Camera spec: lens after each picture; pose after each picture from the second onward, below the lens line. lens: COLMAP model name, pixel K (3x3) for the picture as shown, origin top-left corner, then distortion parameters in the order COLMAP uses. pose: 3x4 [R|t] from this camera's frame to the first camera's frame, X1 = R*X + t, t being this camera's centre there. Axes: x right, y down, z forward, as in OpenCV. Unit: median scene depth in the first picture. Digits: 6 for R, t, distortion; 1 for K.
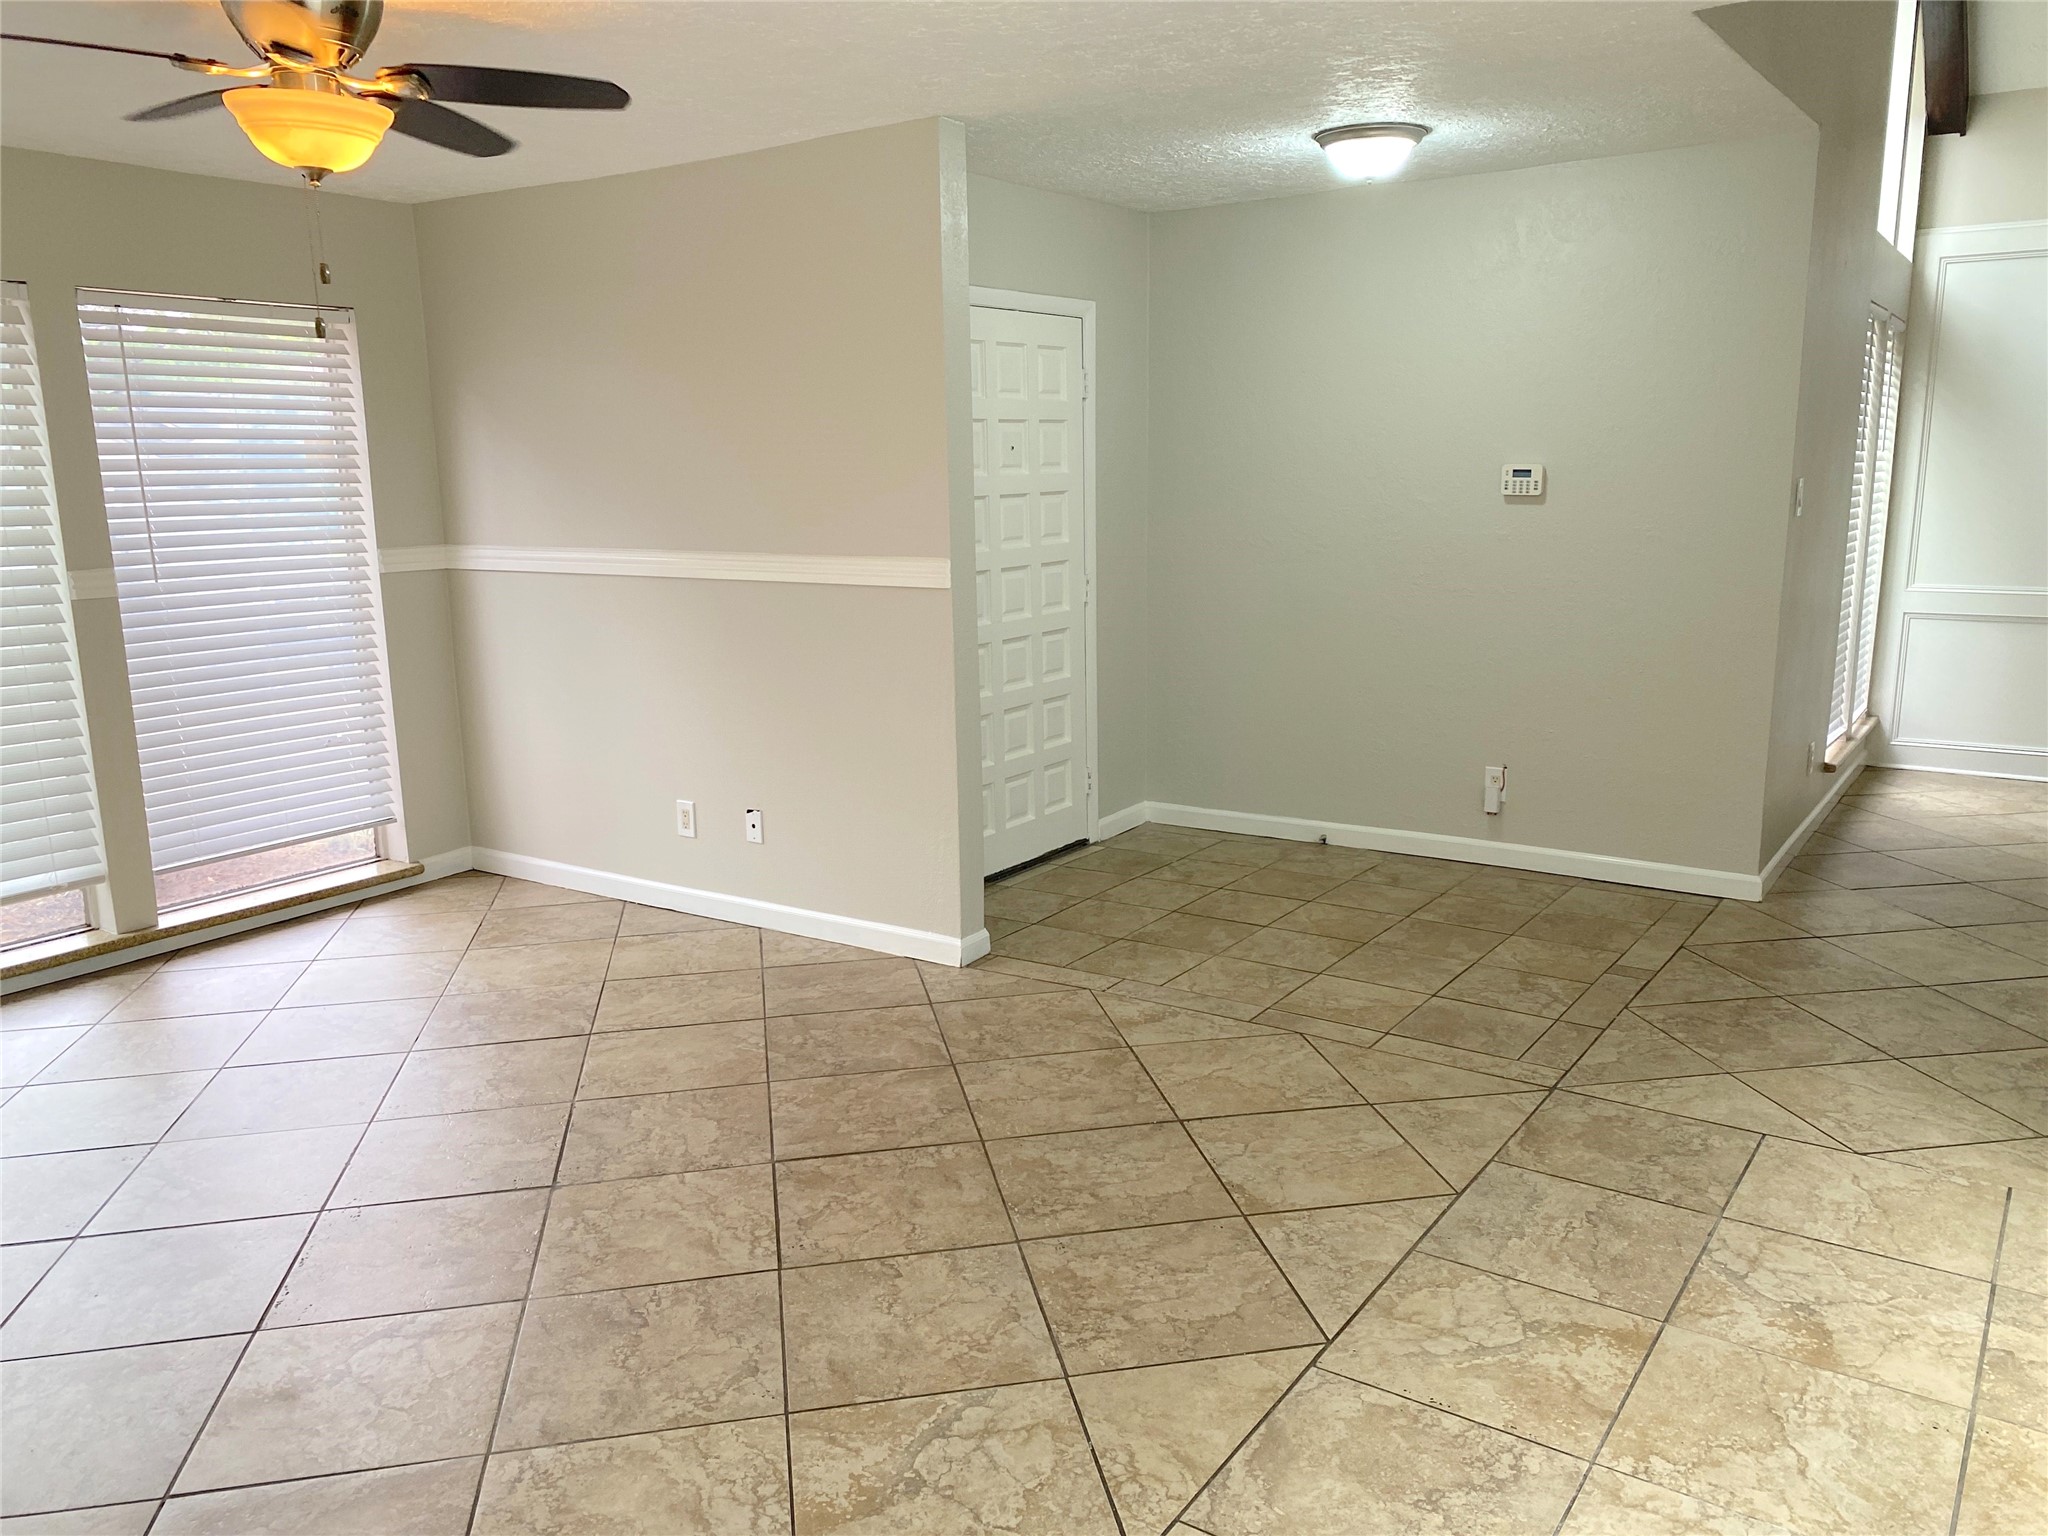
lens RADIAL K [[1556.0, 0, 1035.8], [0, 1556.0, 764.3], [0, 0, 1]] dist [0.047362, -0.050894]
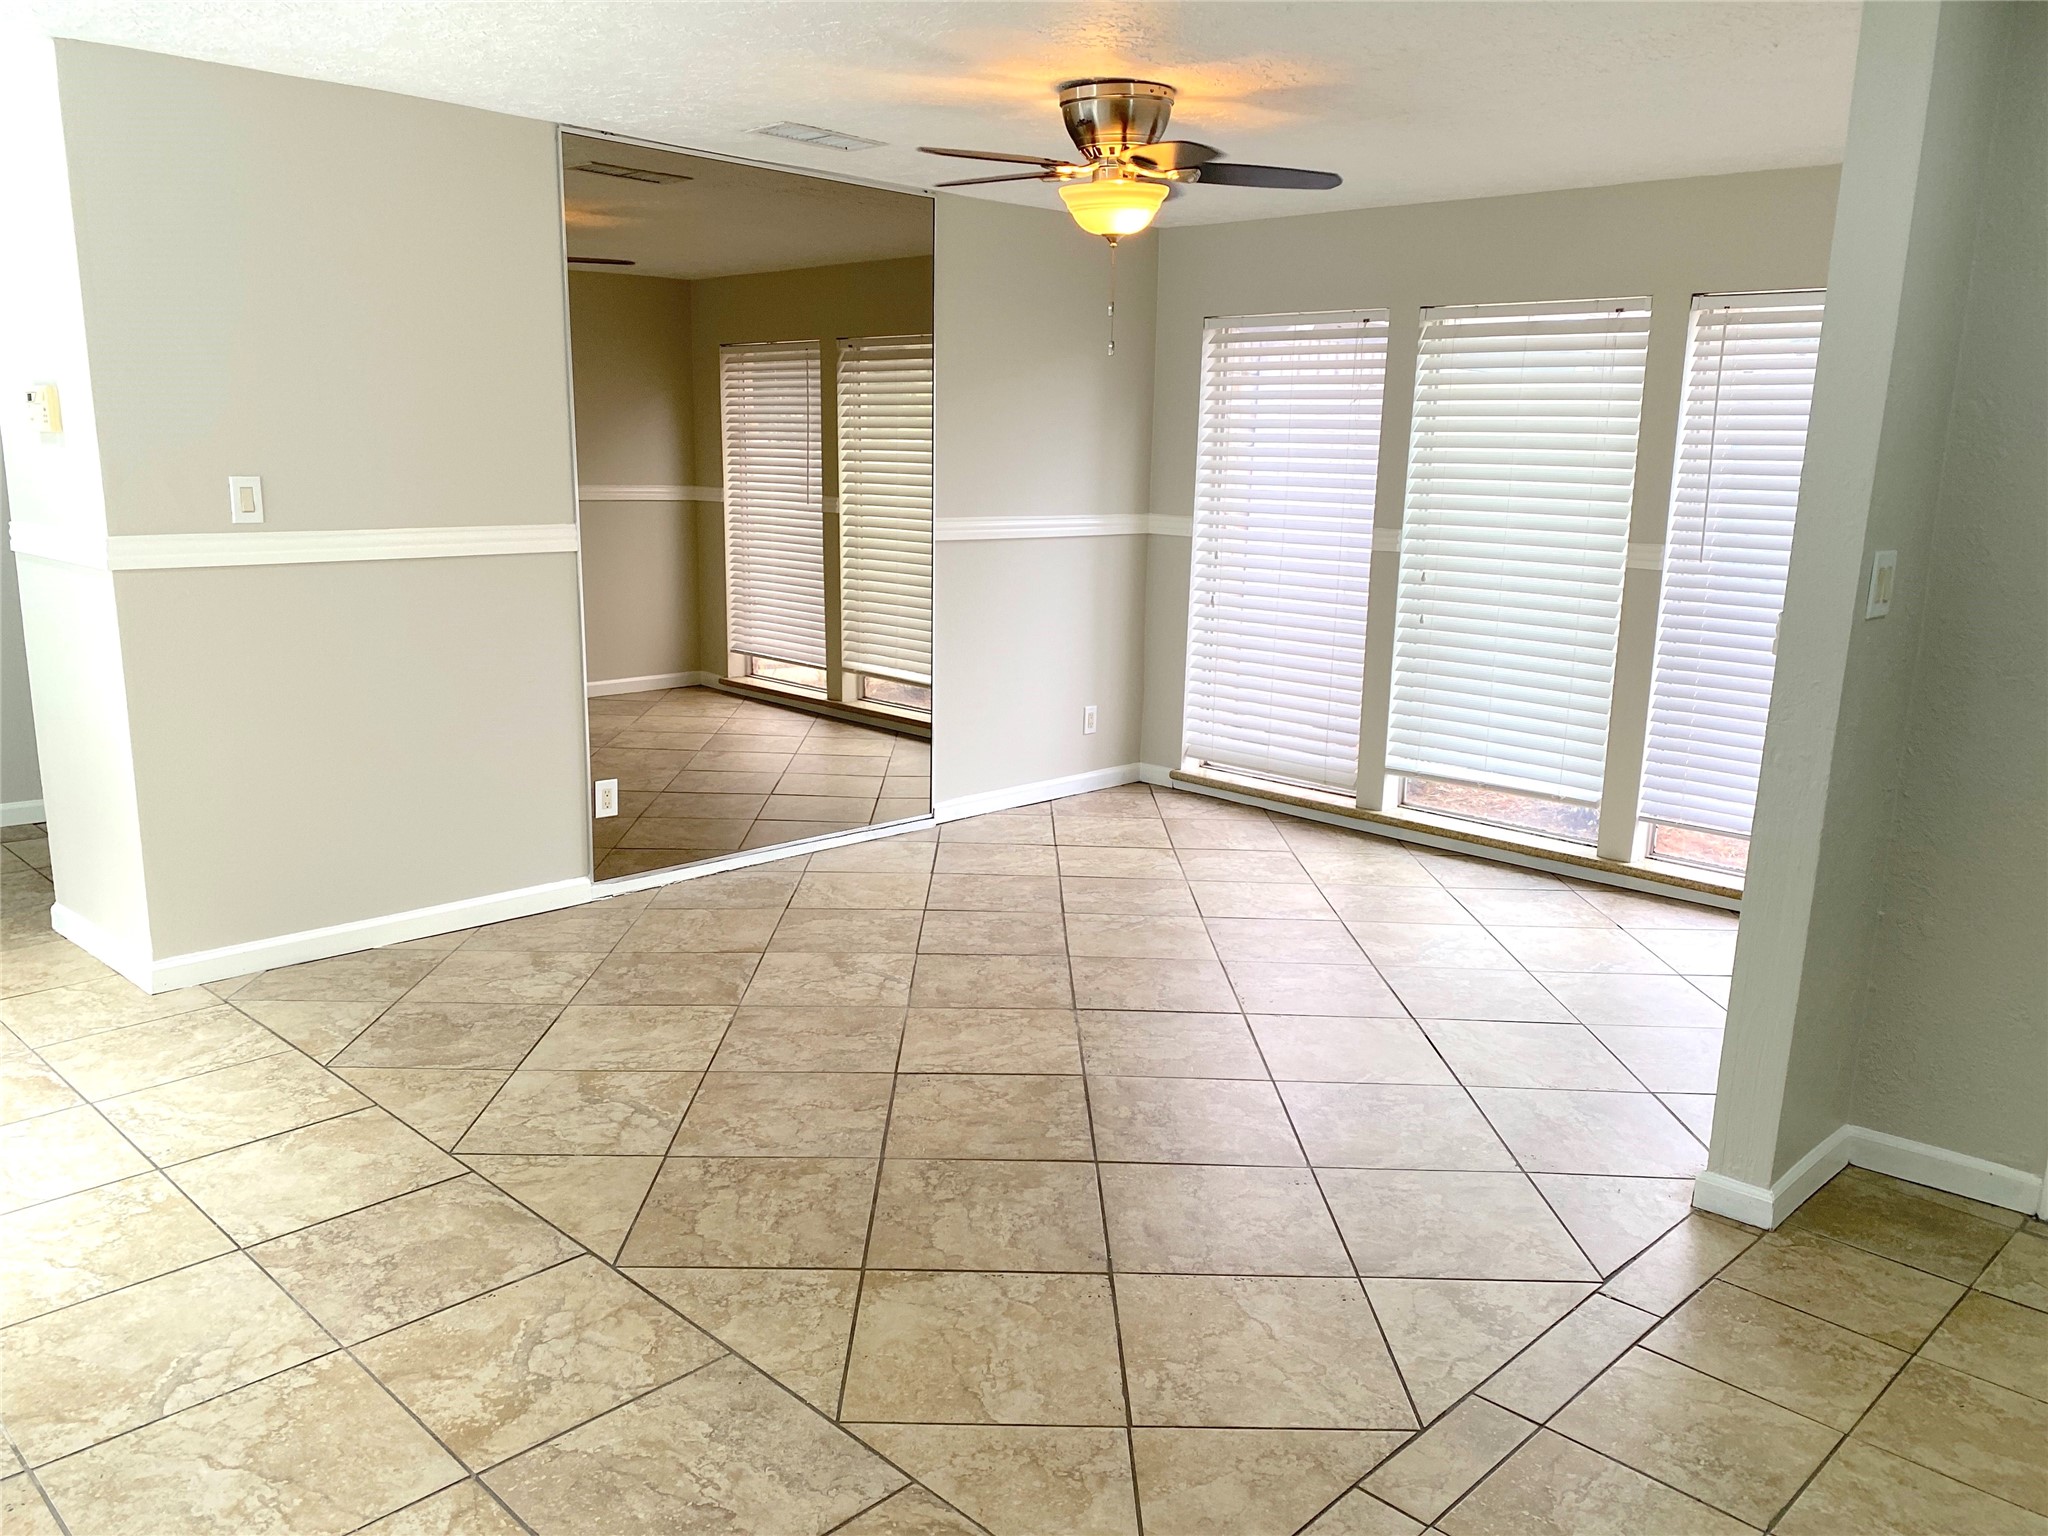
lens RADIAL K [[1556.0, 0, 1016.6], [0, 1556.0, 770.7], [0, 0, 1]] dist [0.047362, -0.050894]
pose [[-0.176058, 0.217185, -0.960122, 1.054131], [-0.211404, 0.944258, 0.252361, -0.272343], [0.961412, 0.247404, -0.120330, 1.257811]]
